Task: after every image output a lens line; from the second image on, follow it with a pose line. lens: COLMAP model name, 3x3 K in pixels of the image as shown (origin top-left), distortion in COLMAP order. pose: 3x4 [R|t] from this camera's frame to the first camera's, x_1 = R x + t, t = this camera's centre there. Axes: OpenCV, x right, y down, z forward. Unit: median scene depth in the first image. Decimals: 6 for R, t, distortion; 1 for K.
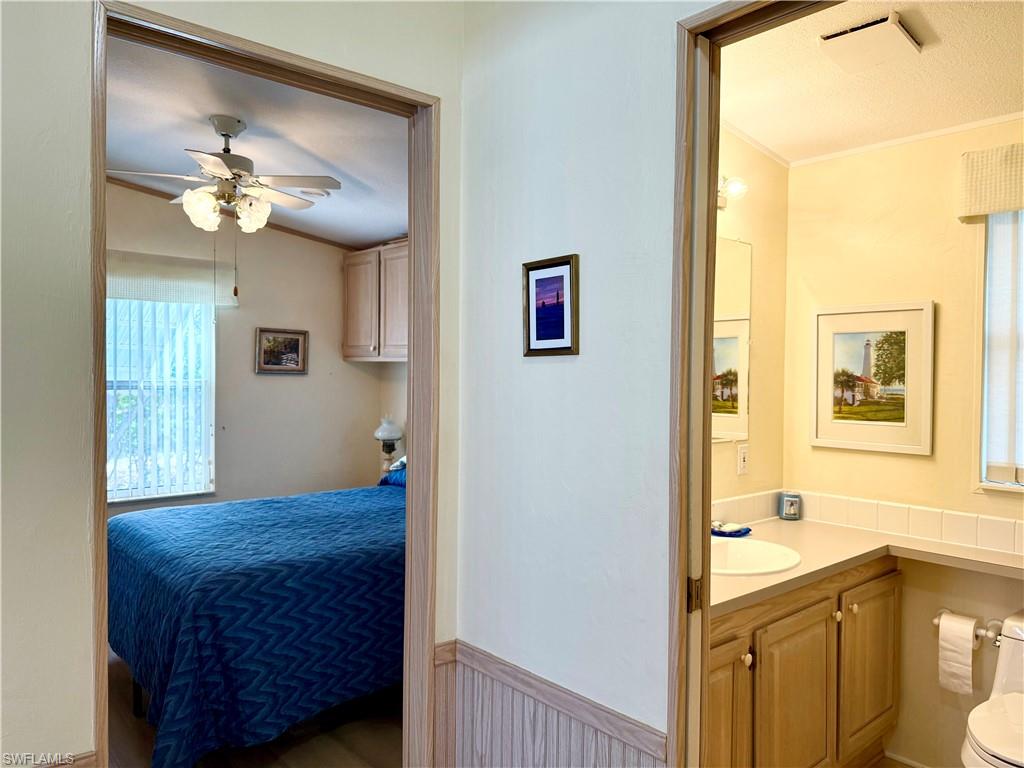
lens RADIAL K [[739.7, 0, 507.4], [0, 739.7, 382.3], [0, 0, 1]] dist [-0.011569, -0.012511]
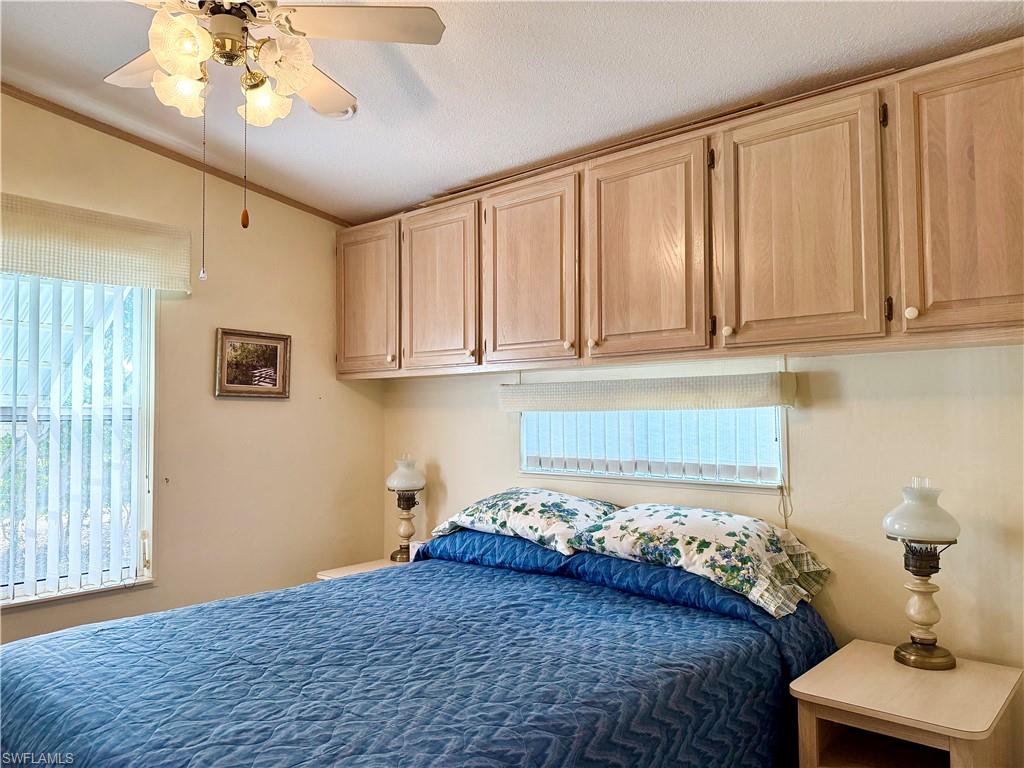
lens RADIAL K [[739.7, 0, 509.8], [0, 739.7, 374.8], [0, 0, 1]] dist [-0.011569, -0.012511]
pose [[0.990316, -0.011147, 0.138383, -0.166998], [0.021058, 0.997299, -0.070370, 0.020584], [-0.137225, 0.072602, 0.987876, 0.299017]]
